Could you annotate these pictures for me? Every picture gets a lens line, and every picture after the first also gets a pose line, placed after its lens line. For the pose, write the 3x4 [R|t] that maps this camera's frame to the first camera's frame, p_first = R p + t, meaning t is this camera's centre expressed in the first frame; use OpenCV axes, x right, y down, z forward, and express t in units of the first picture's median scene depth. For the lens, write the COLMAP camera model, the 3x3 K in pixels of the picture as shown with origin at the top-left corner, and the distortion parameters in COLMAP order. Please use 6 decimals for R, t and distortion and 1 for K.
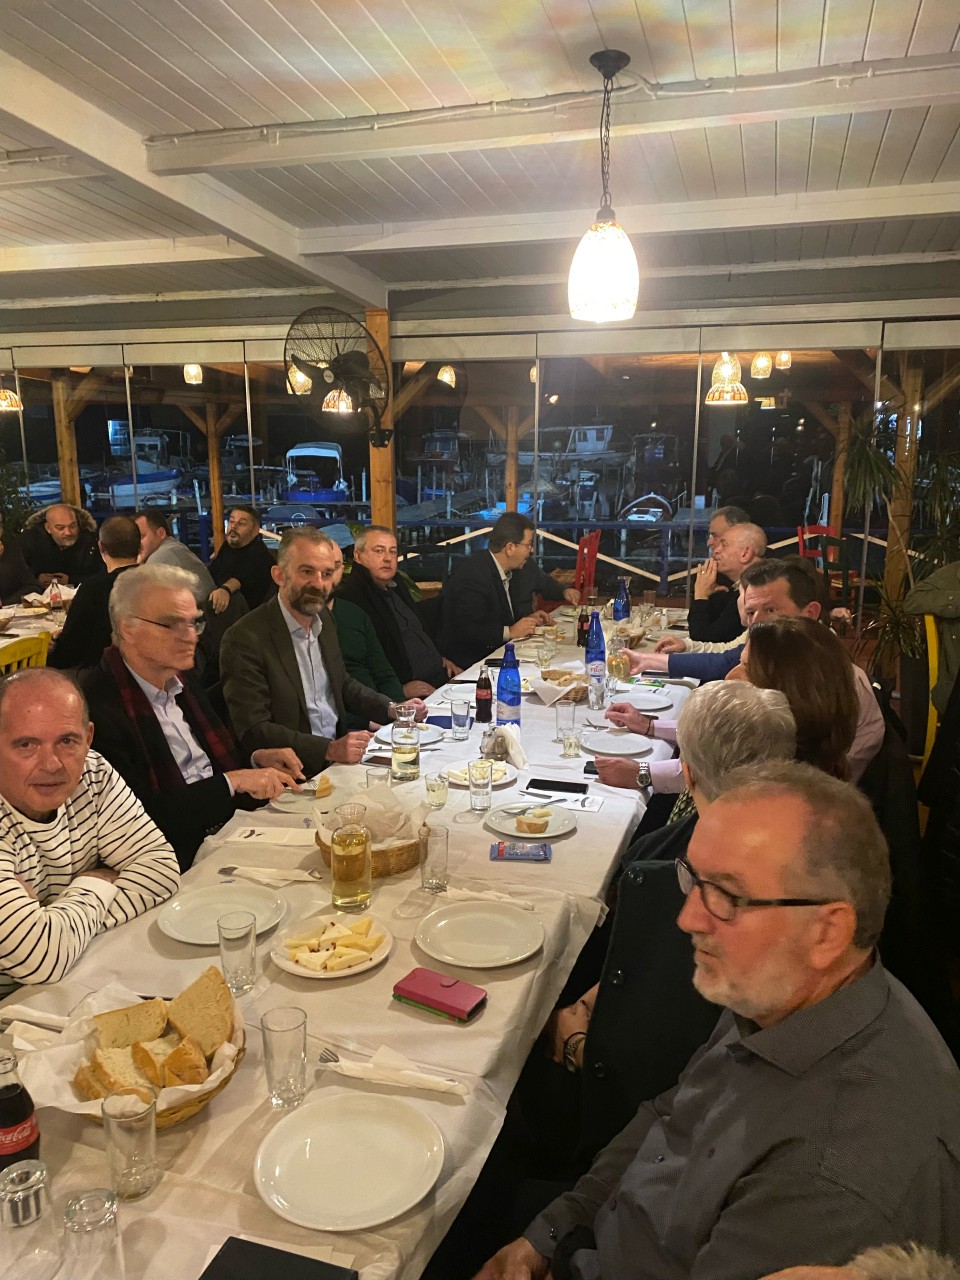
lens RADIAL K [[977.3, 0, 482.4], [0, 977.3, 646.4], [0, 0, 1]] dist [0.020154, -0.000352]
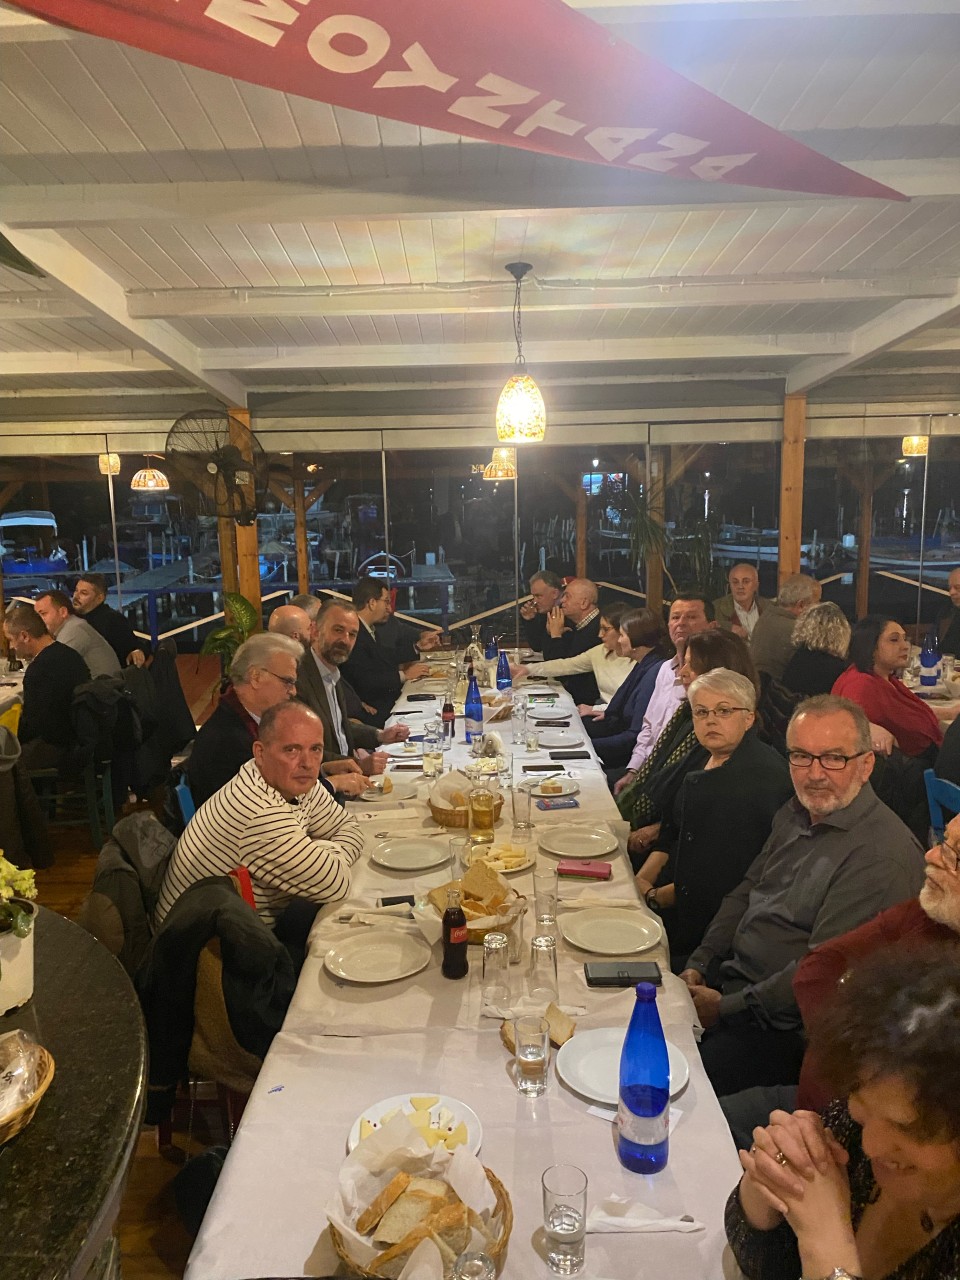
lens RADIAL K [[977.3, 0, 458.3], [0, 977.3, 645.7], [0, 0, 1]] dist [0.020154, -0.000352]
pose [[0.959731, -0.062851, 0.273801, -0.306842], [0.078645, 0.995790, -0.047084, 0.015422], [-0.269689, 0.066721, 0.960633, -0.257713]]
